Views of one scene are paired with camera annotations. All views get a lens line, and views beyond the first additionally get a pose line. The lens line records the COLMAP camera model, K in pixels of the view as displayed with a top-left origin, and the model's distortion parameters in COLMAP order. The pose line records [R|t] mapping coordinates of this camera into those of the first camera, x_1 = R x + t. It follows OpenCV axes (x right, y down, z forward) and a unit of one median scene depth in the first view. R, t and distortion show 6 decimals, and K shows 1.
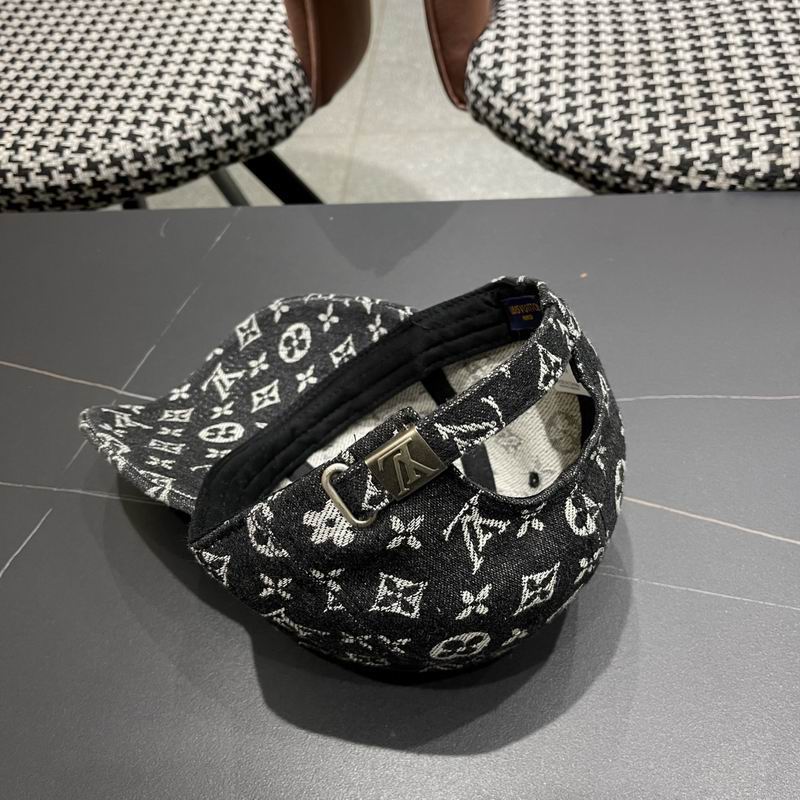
lens RADIAL K [[842.3, 0, 401.0], [0, 842.3, 414.4], [0, 0, 1]] dist [0.017475, 0.000000]
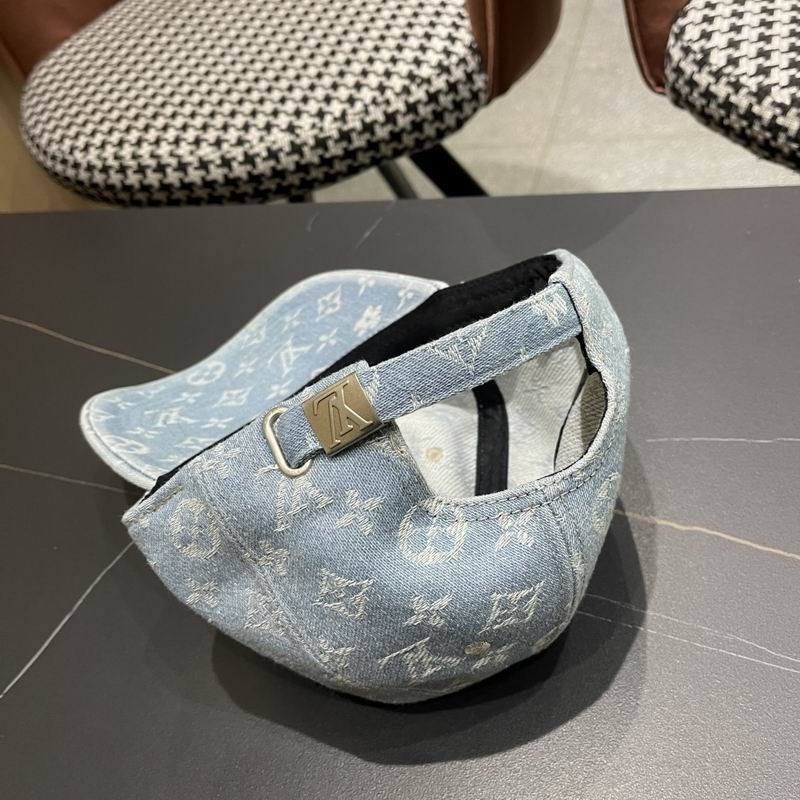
lens RADIAL K [[842.3, 0, 405.0], [0, 842.3, 412.5], [0, 0, 1]] dist [0.017475, 0.000000]
pose [[0.974896, 0.057127, -0.215206, 0.024911], [-0.063877, 0.997656, -0.024537, 0.001504], [0.213300, 0.037668, 0.976260, 0.123466]]
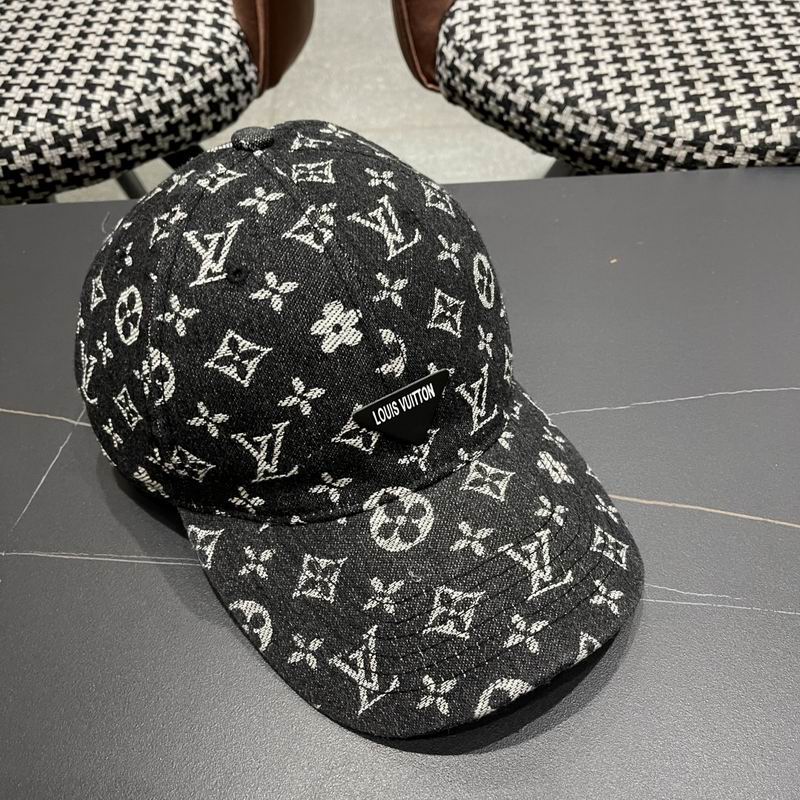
lens RADIAL K [[842.3, 0, 414.0], [0, 842.3, 413.2], [0, 0, 1]] dist [0.017475, 0.000000]
pose [[0.987794, -0.055180, 0.145664, -0.102399], [0.058107, 0.998184, -0.015911, -0.003004], [-0.144522, 0.024181, 0.989206, 0.127916]]
